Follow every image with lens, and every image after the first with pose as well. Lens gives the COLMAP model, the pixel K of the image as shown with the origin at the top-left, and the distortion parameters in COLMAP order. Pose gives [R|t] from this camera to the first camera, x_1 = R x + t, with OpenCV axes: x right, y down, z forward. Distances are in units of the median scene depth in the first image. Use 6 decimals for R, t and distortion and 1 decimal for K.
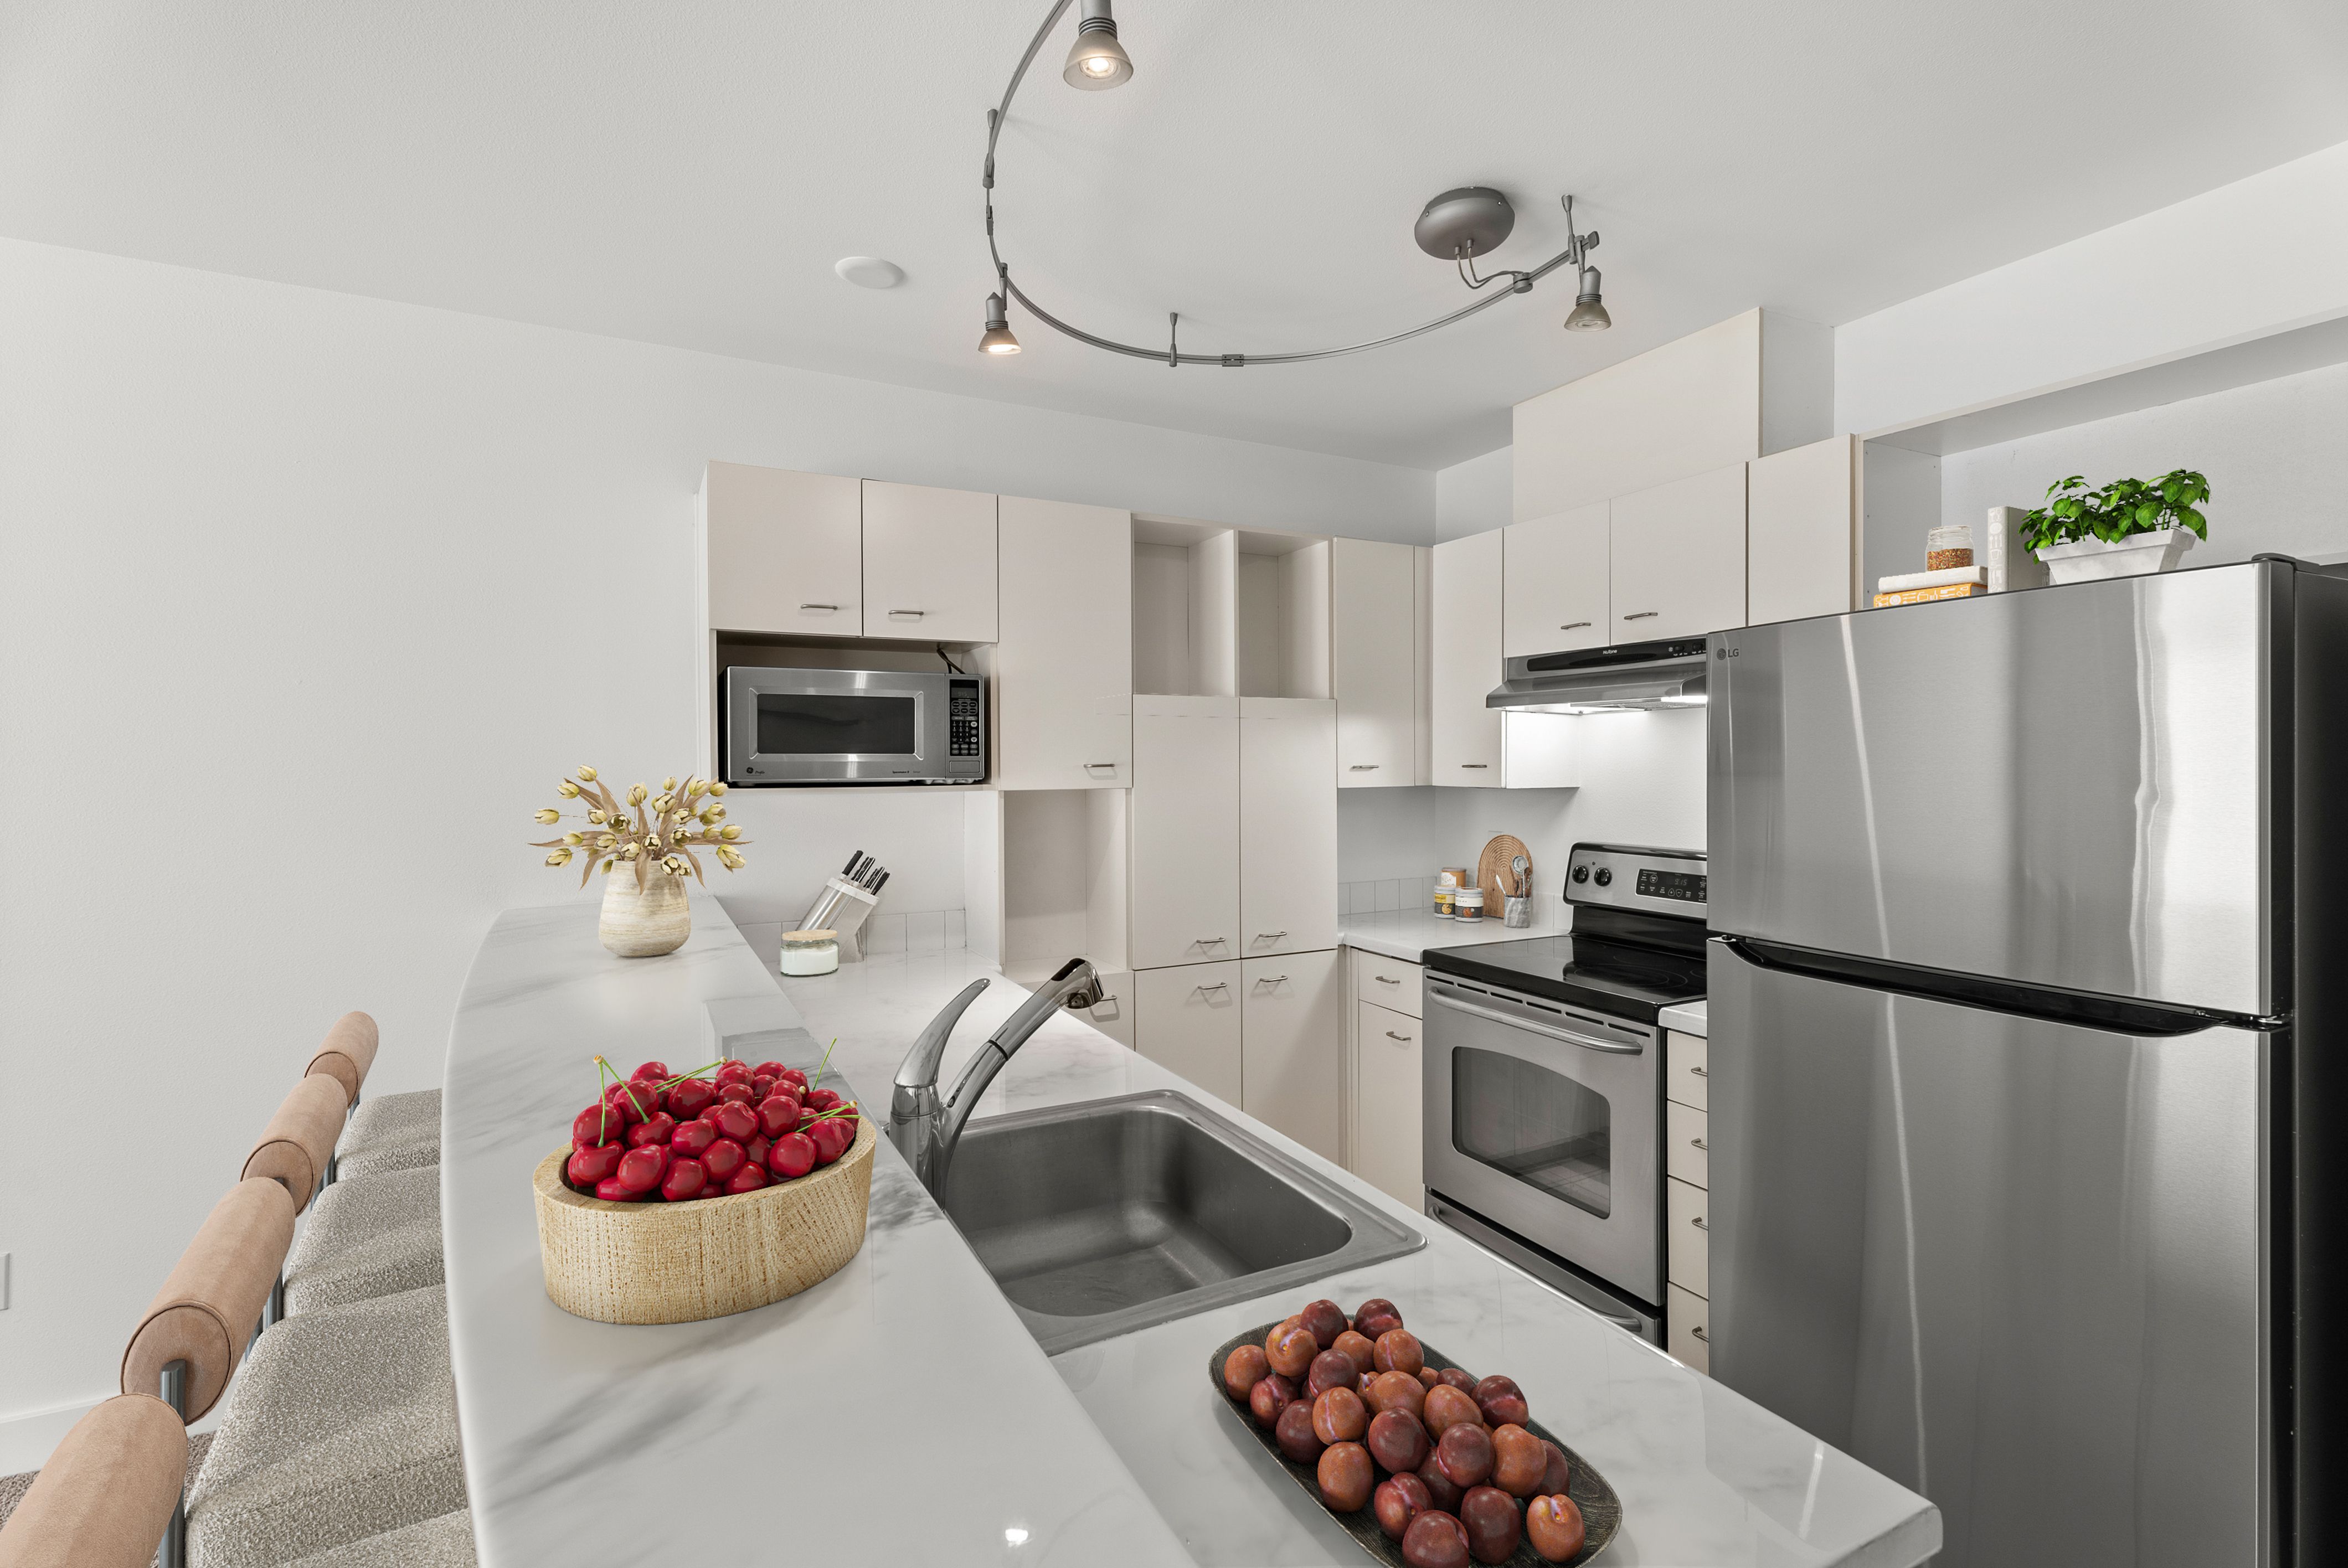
lens RADIAL K [[1047.7, 0, 1165.8], [0, 1047.7, 762.6], [0, 0, 1]] dist [0.003556, -0.003553]
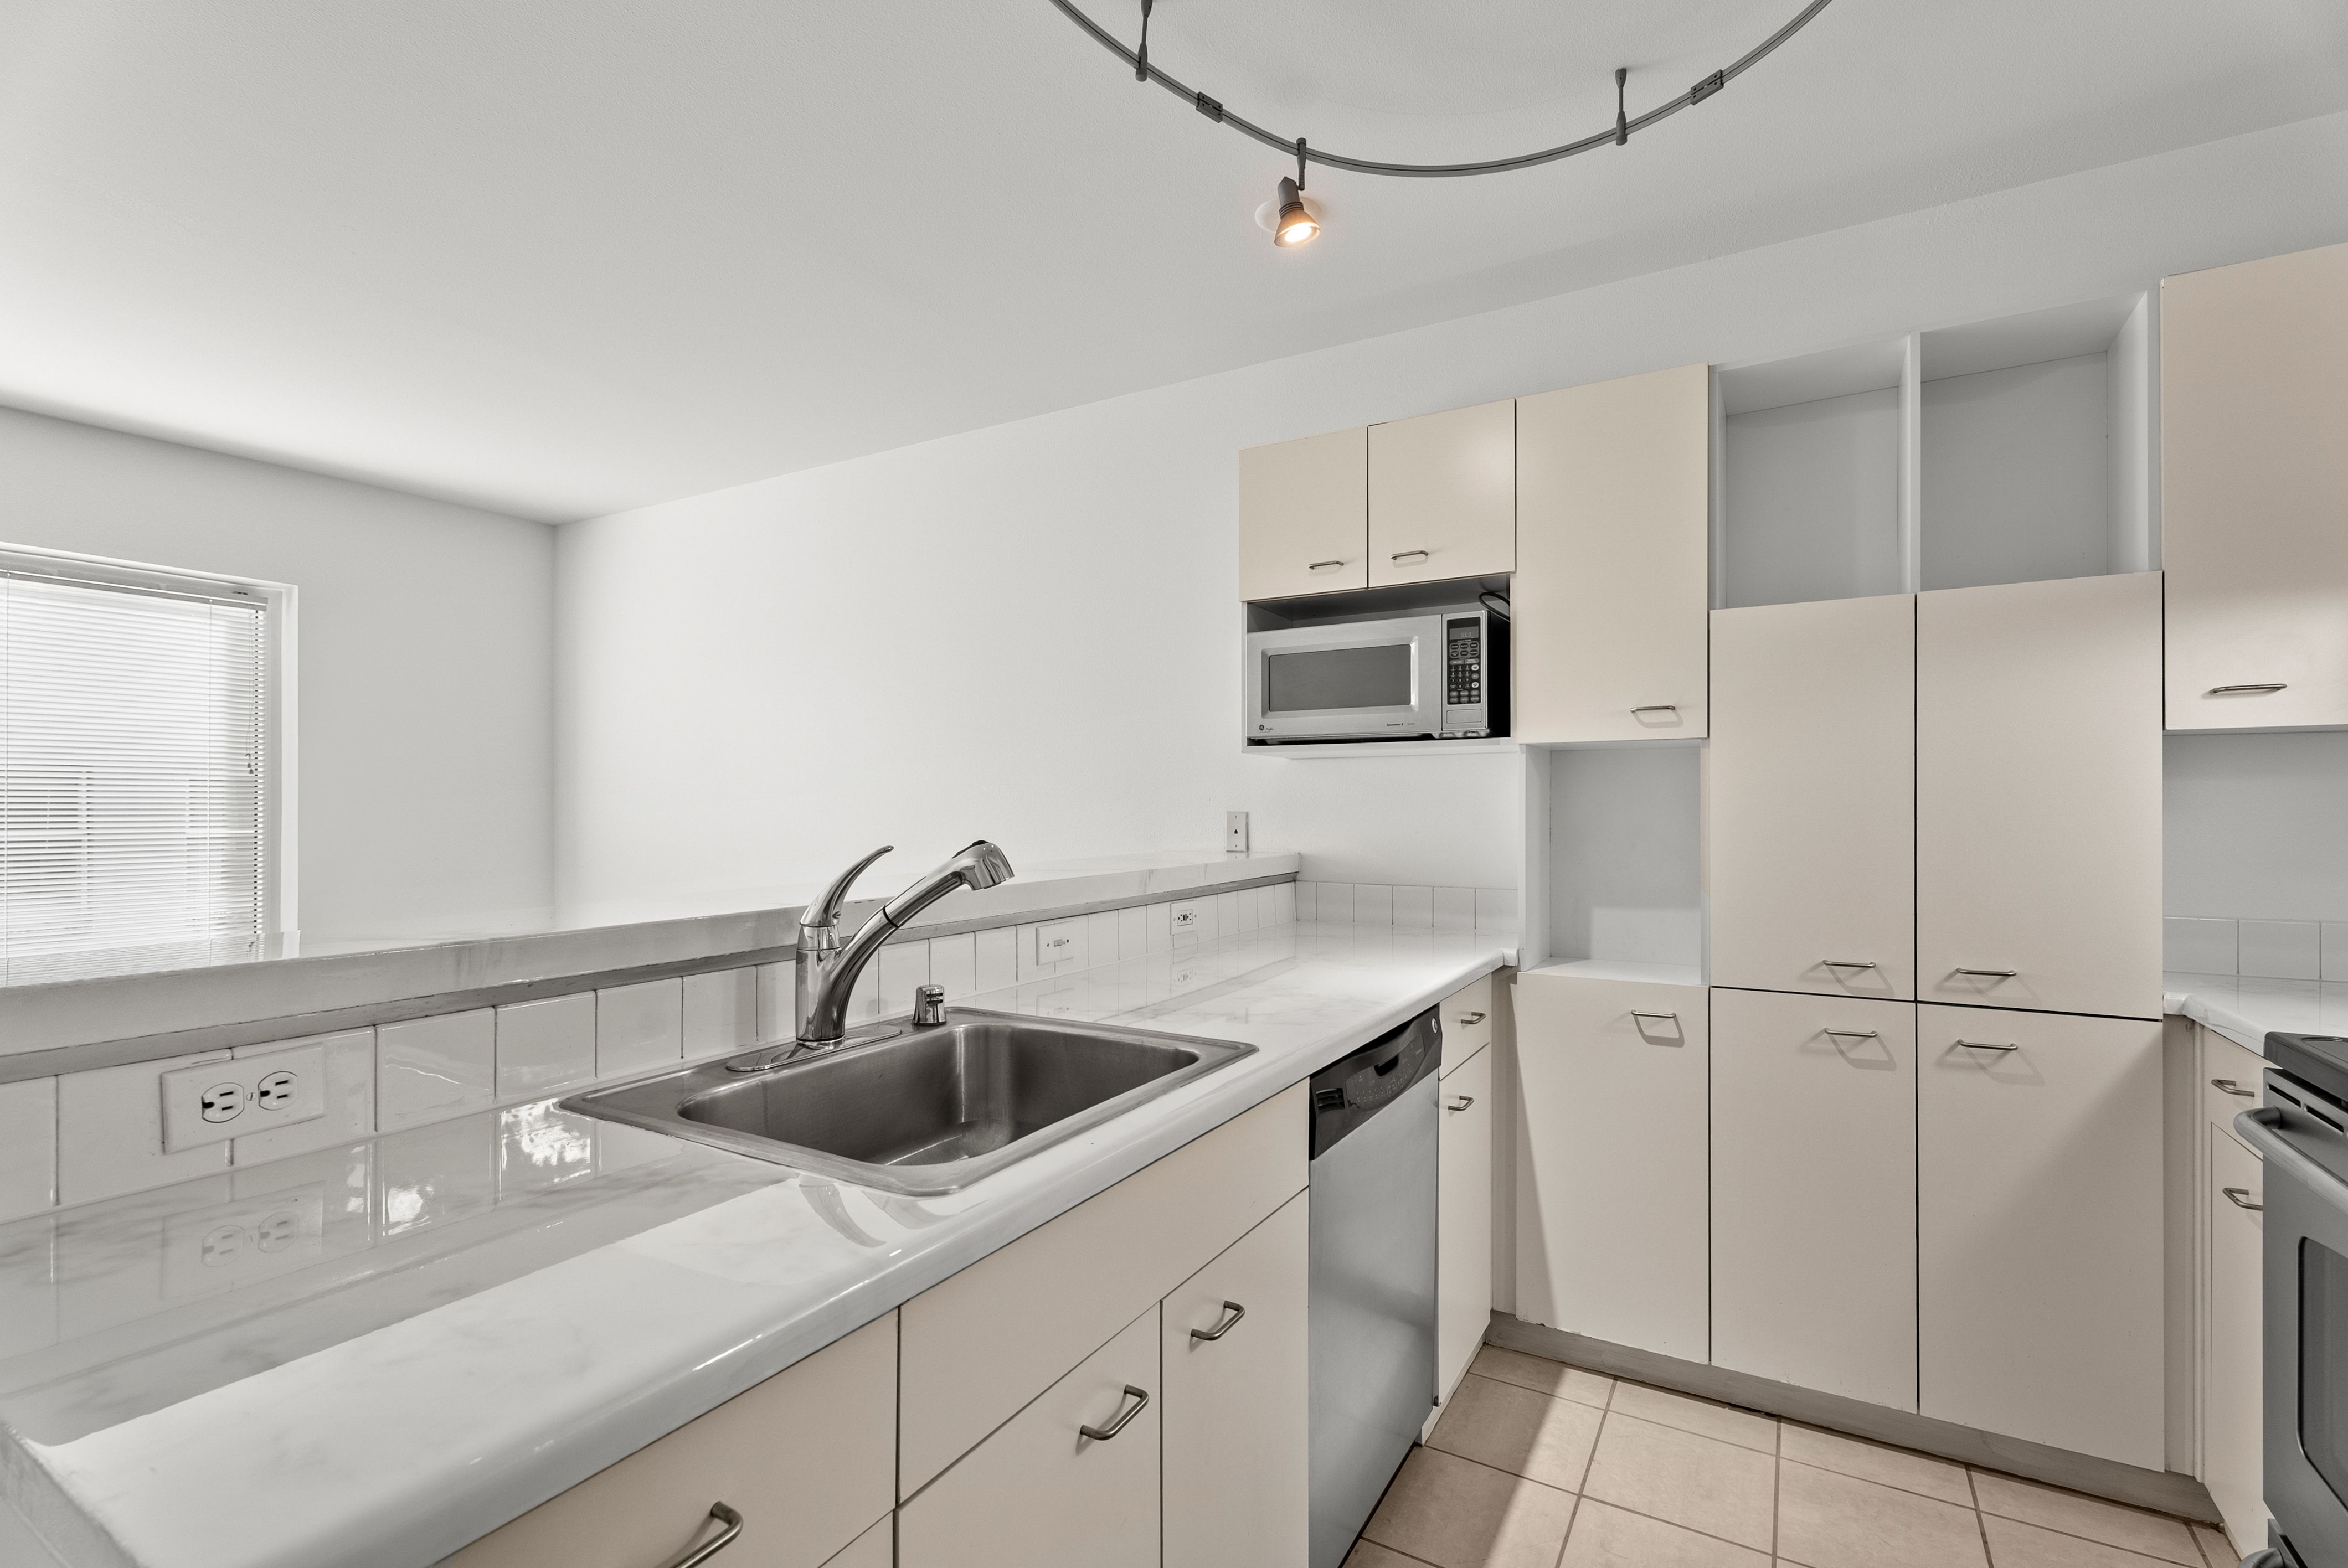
lens RADIAL K [[1047.7, 0, 1194.9], [0, 1047.7, 805.5], [0, 0, 1]] dist [0.003556, -0.003553]
pose [[0.540992, 0.003423, -0.841021, 0.415249], [-0.001349, 0.999994, 0.003203, 0.074198], [0.841026, -0.000598, 0.540994, 0.317705]]
